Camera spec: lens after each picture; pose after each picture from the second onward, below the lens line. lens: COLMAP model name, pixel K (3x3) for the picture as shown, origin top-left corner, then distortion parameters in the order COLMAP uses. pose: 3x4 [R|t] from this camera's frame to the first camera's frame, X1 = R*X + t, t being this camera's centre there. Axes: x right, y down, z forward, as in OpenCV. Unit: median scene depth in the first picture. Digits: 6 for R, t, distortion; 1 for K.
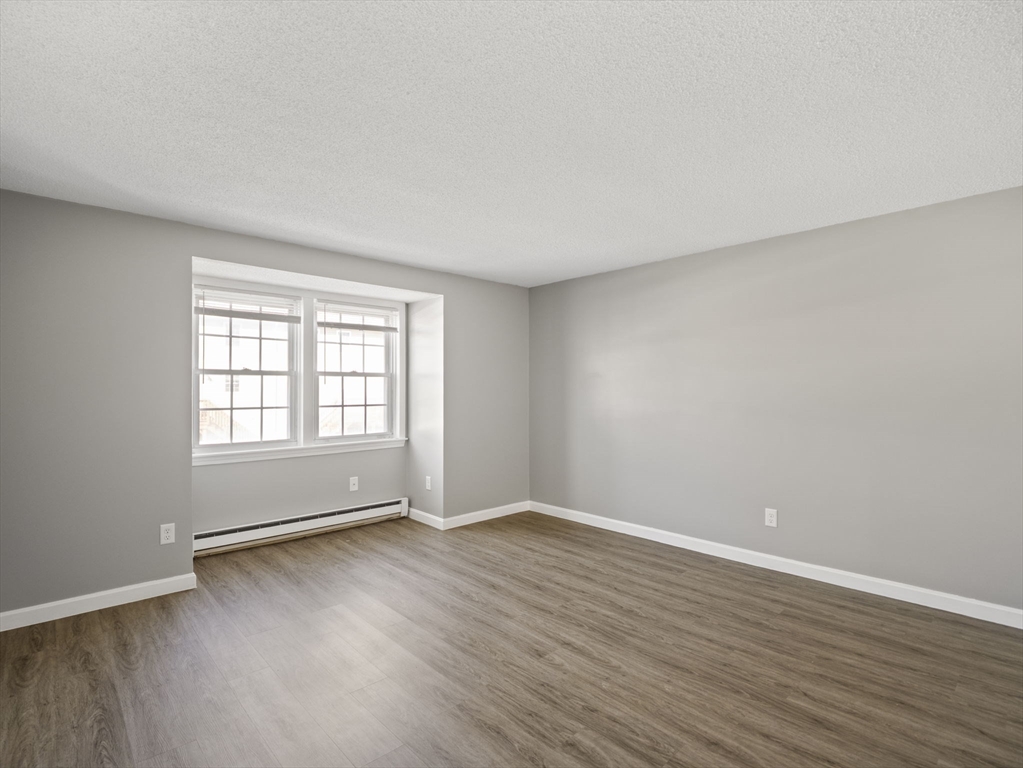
lens RADIAL K [[499.3, 0, 513.7], [0, 499.3, 382.7], [0, 0, 1]] dist [-0.006361, -0.001046]
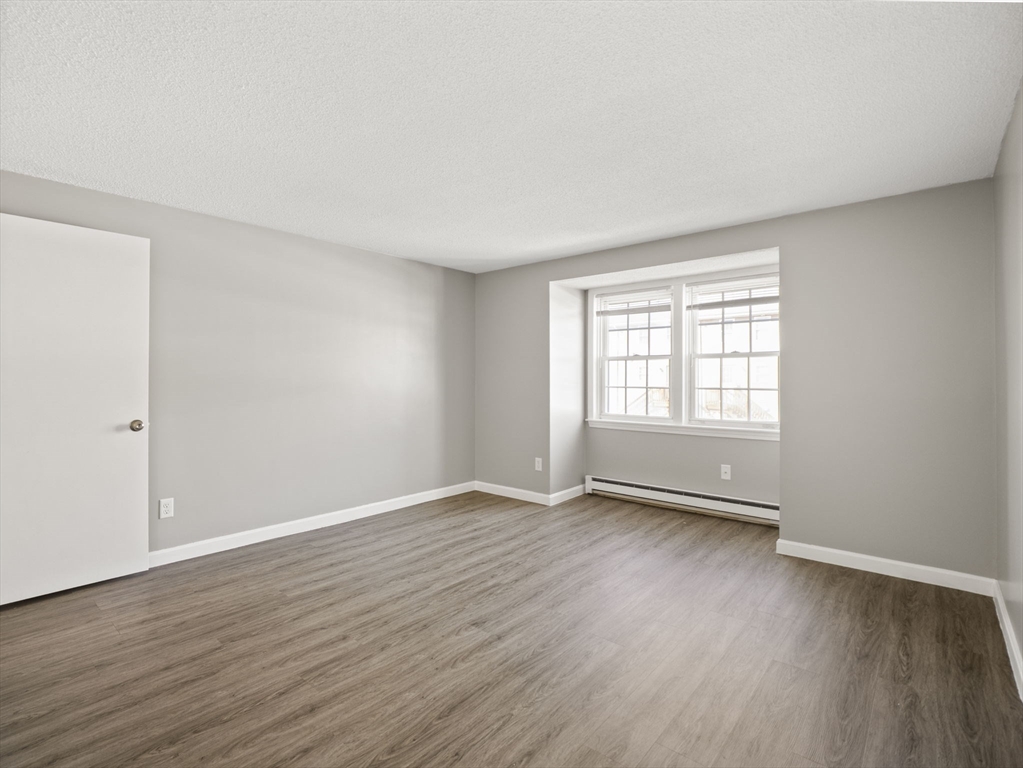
lens RADIAL K [[499.3, 0, 513.7], [0, 499.3, 382.7], [0, 0, 1]] dist [-0.006361, -0.001046]
pose [[0.108002, 0.011154, -0.994088, 0.723051], [0.014118, 0.999819, 0.012752, 0.022234], [0.994050, -0.015412, 0.107825, 0.650256]]
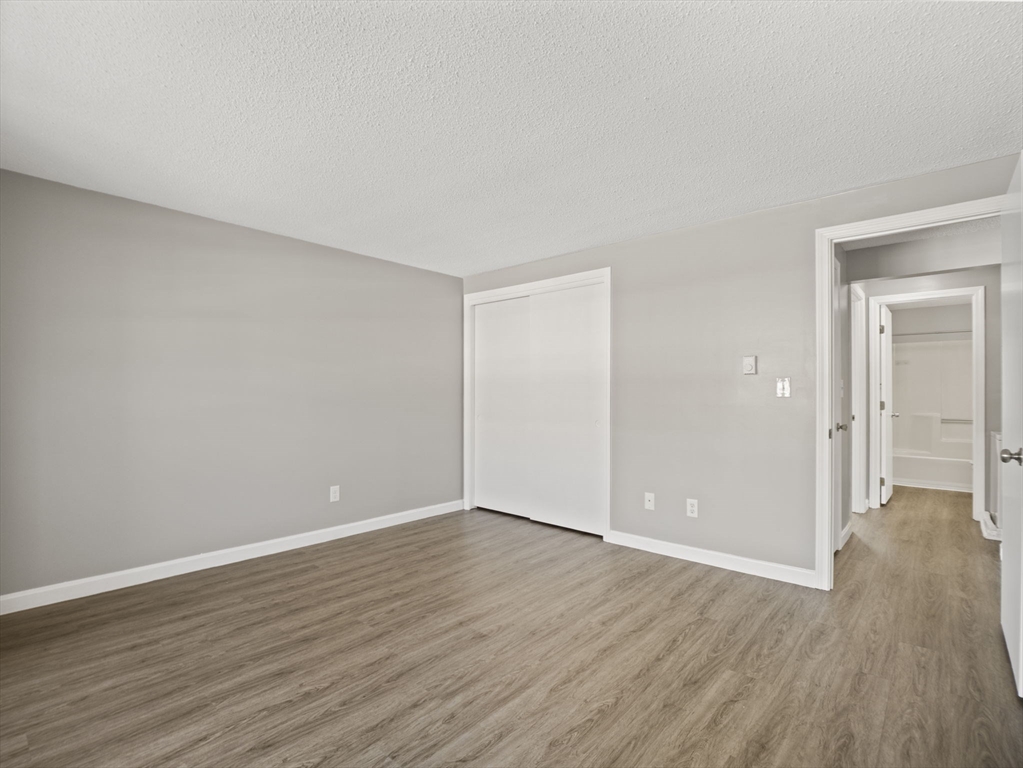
lens RADIAL K [[499.3, 0, 513.7], [0, 499.3, 382.7], [0, 0, 1]] dist [-0.006361, -0.001046]
pose [[-0.083794, 0.021660, 0.996248, -0.643636], [-0.017185, 0.999584, -0.023178, 0.038842], [-0.996335, -0.019062, -0.083387, 0.687504]]
